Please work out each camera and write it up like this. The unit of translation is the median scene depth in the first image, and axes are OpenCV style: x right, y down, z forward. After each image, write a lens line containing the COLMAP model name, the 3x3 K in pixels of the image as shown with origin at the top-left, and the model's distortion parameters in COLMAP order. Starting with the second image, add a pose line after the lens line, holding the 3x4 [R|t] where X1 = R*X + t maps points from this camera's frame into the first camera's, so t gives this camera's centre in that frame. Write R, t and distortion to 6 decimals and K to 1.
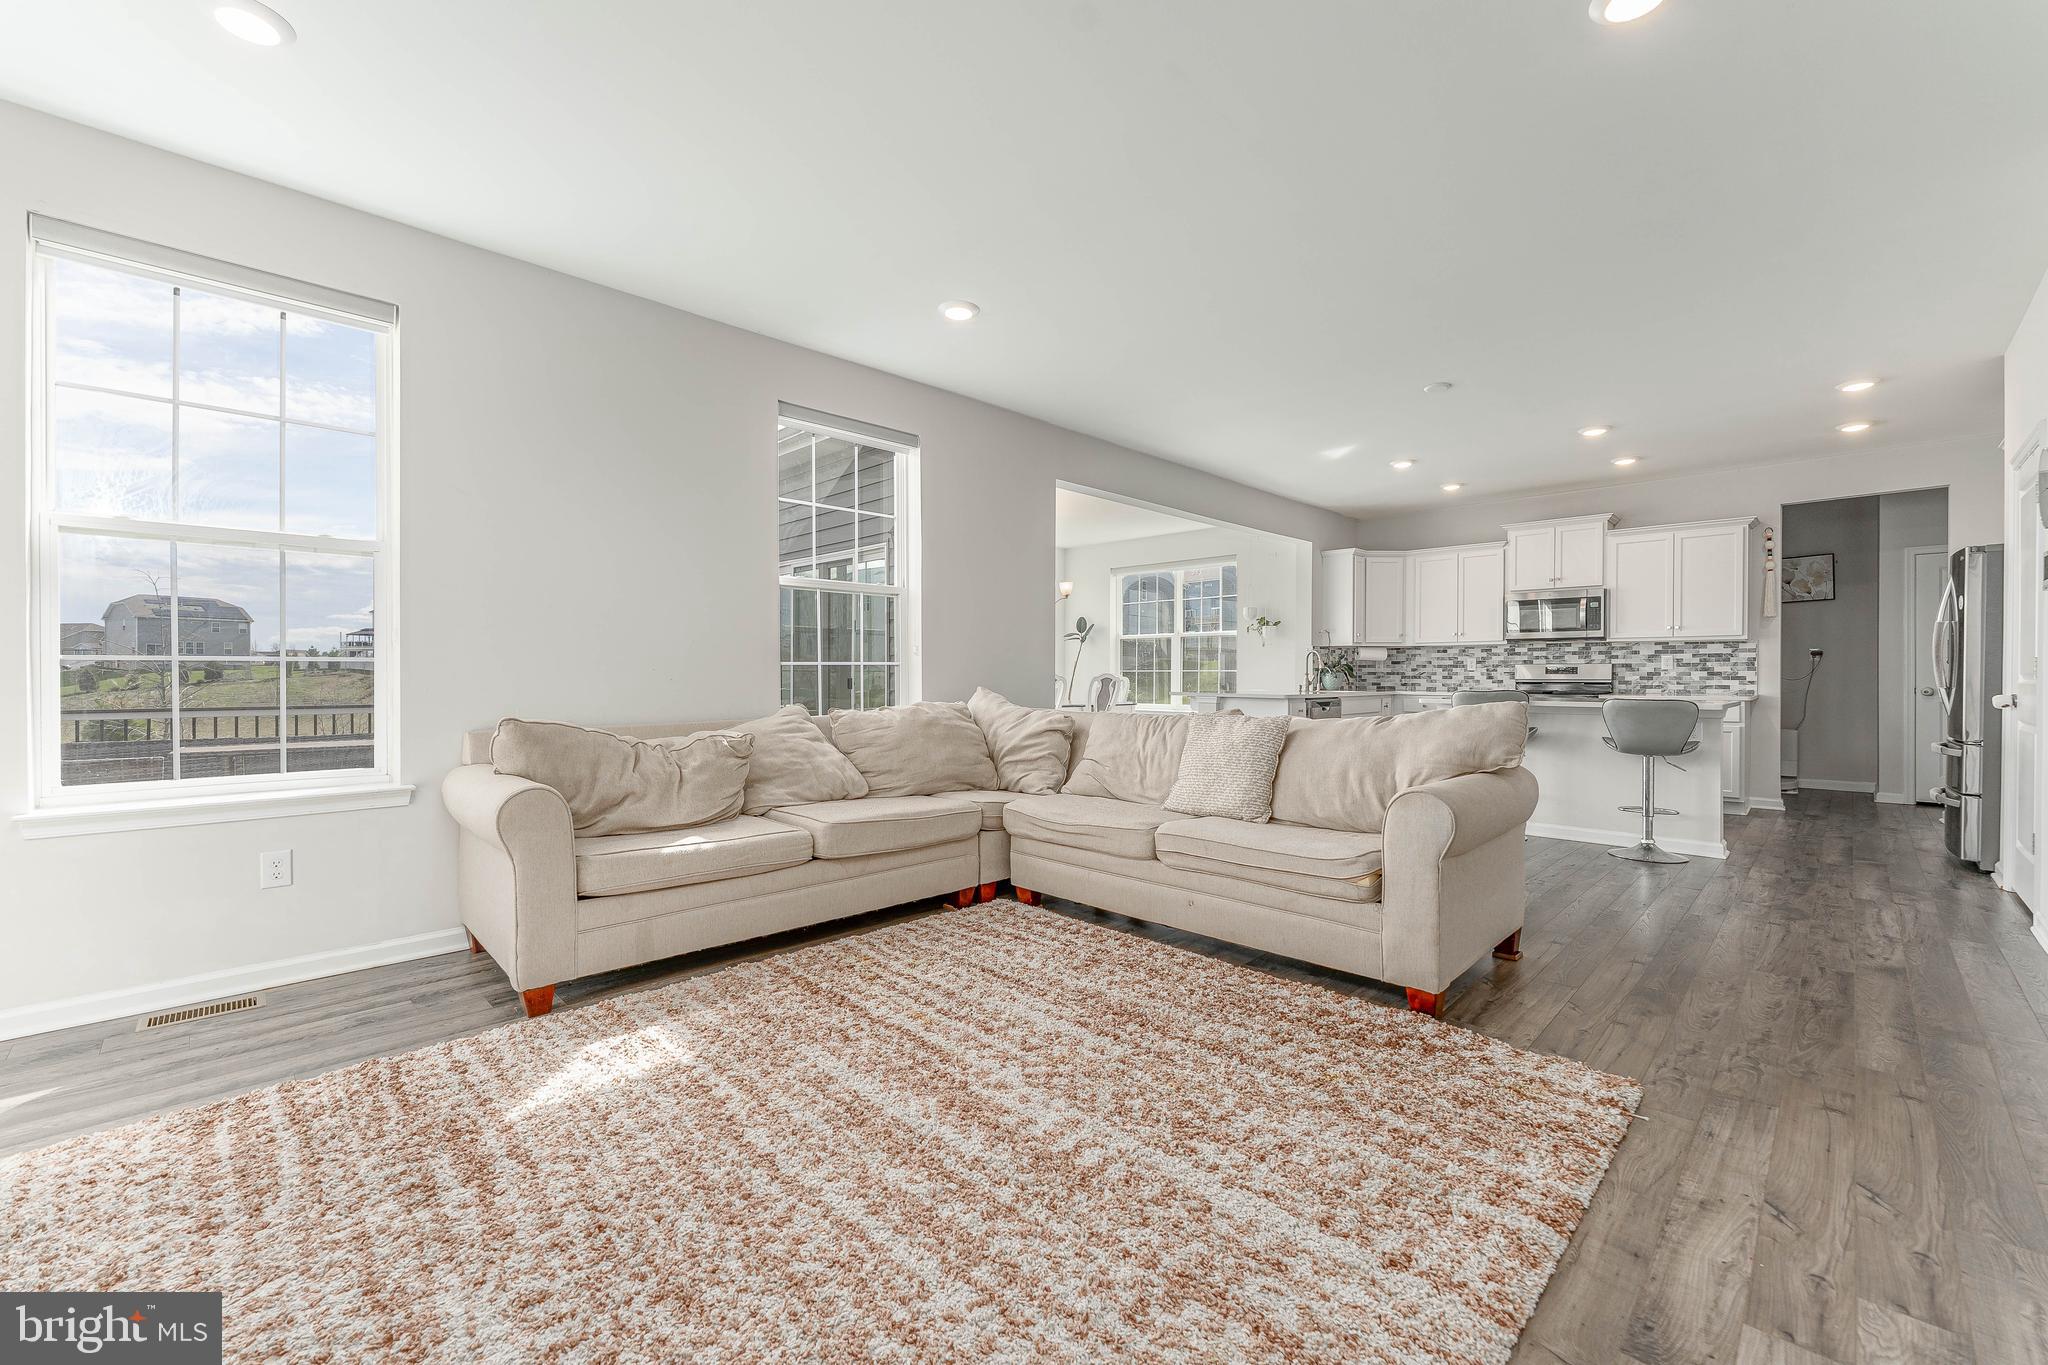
lens RADIAL K [[829.3, 0, 1015.7], [0, 829.3, 681.6], [0, 0, 1]] dist [-0.002564, -0.000201]
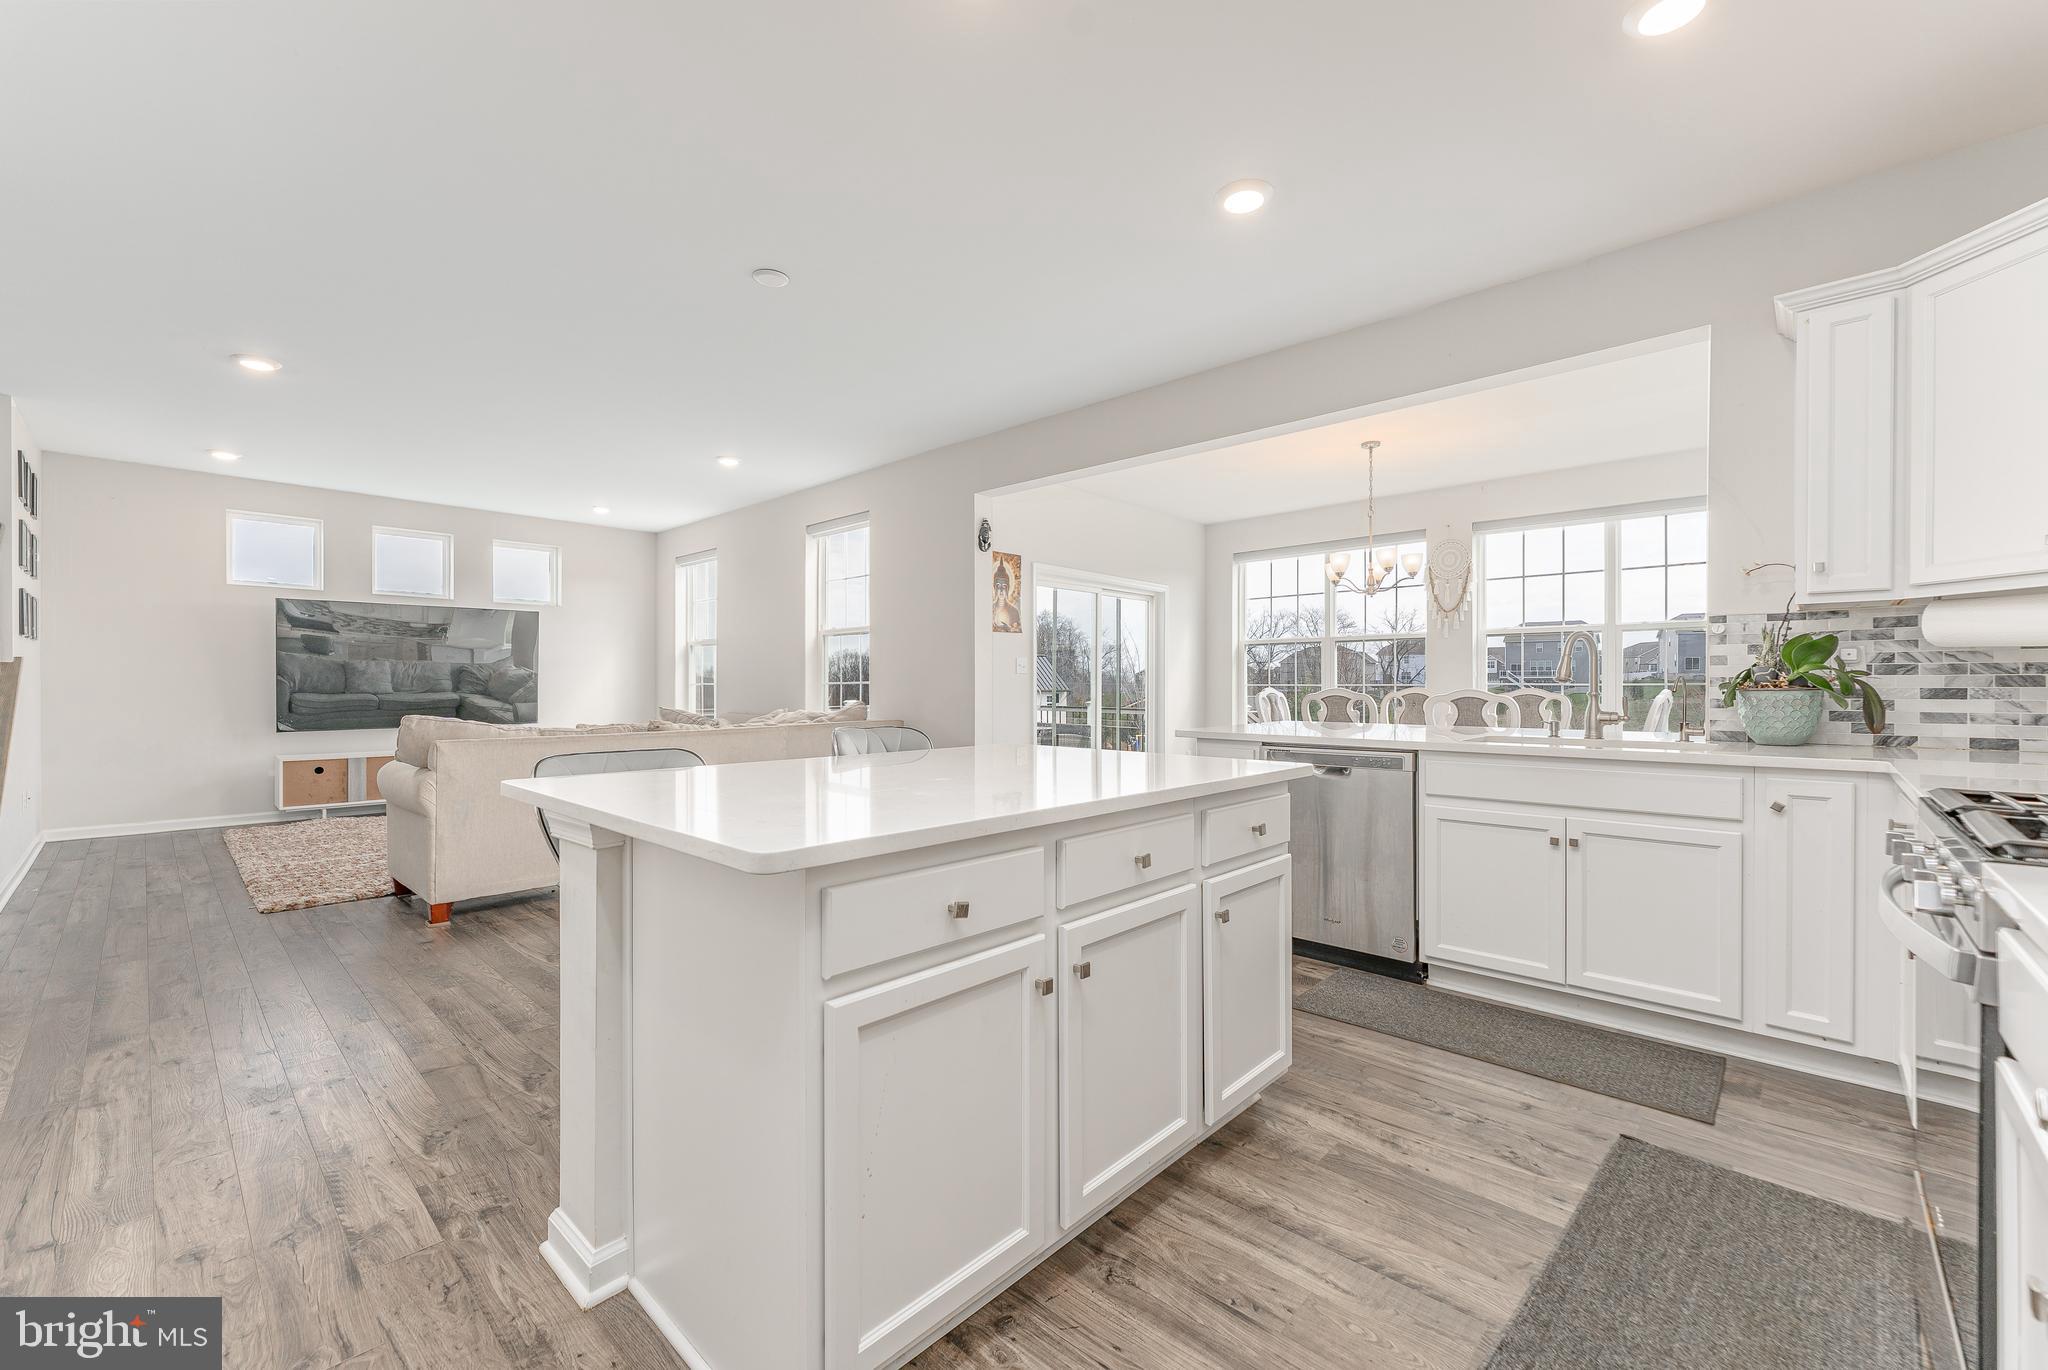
lens RADIAL K [[829.3, 0, 1008.0], [0, 829.3, 654.9], [0, 0, 1]] dist [-0.002564, -0.000201]
pose [[0.031258, -0.037471, -0.998809, 0.869913], [-0.008670, 0.999249, -0.037759, -0.012077], [0.999474, 0.009840, 0.030909, 0.847940]]
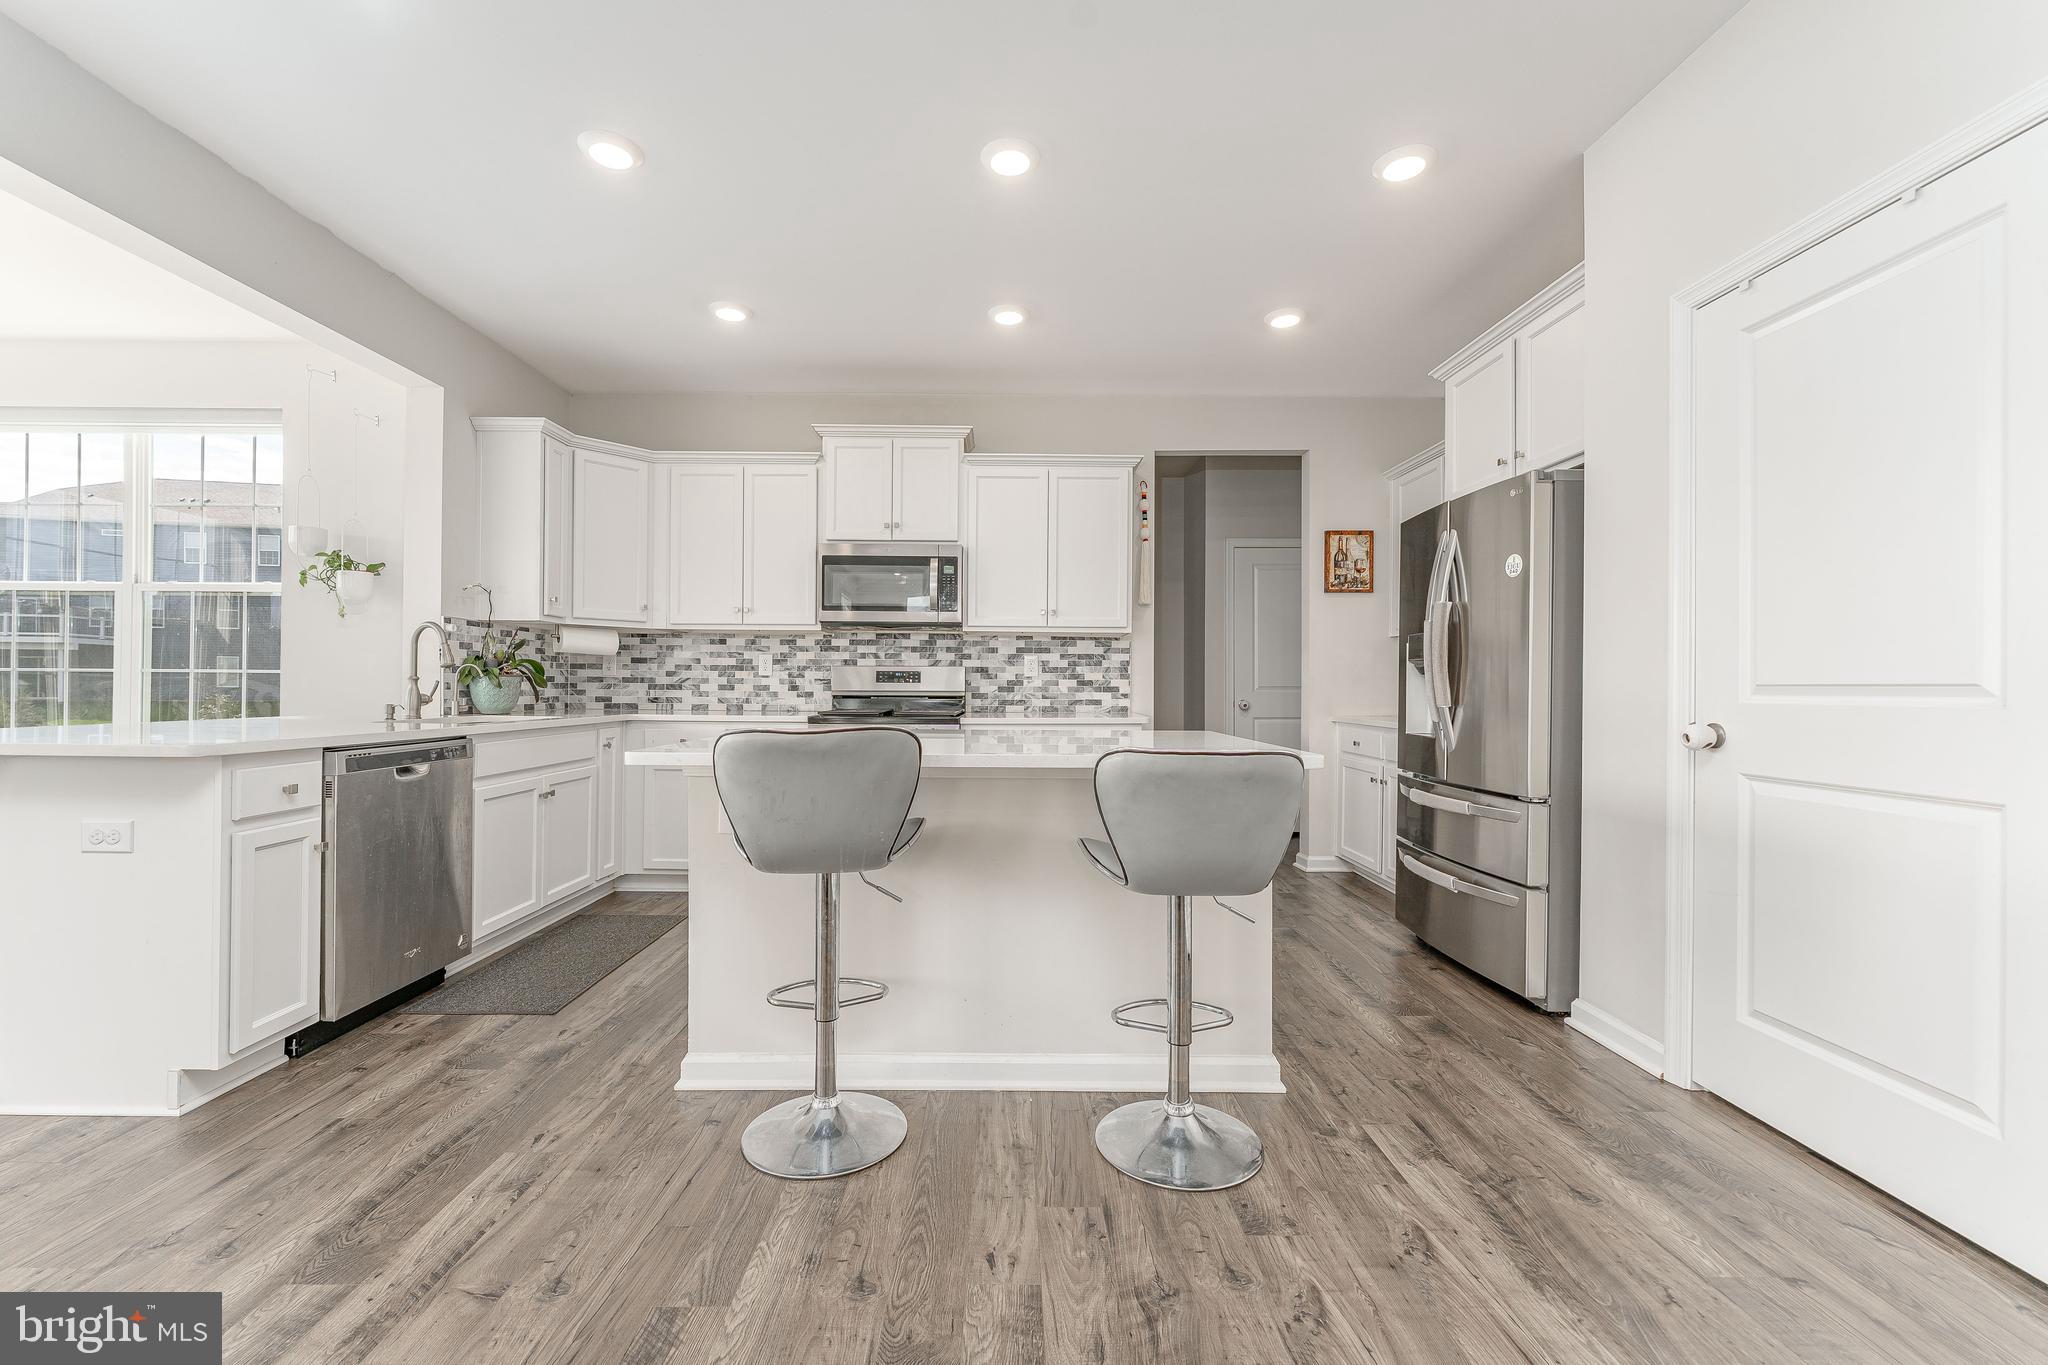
lens RADIAL K [[829.3, 0, 1012.2], [0, 829.3, 684.7], [0, 0, 1]] dist [-0.002564, -0.000201]
pose [[0.698531, 0.005309, 0.715561, 0.309366], [-0.000009, 0.999973, -0.007410, -0.003238], [-0.715580, 0.005170, 0.698511, 0.569658]]
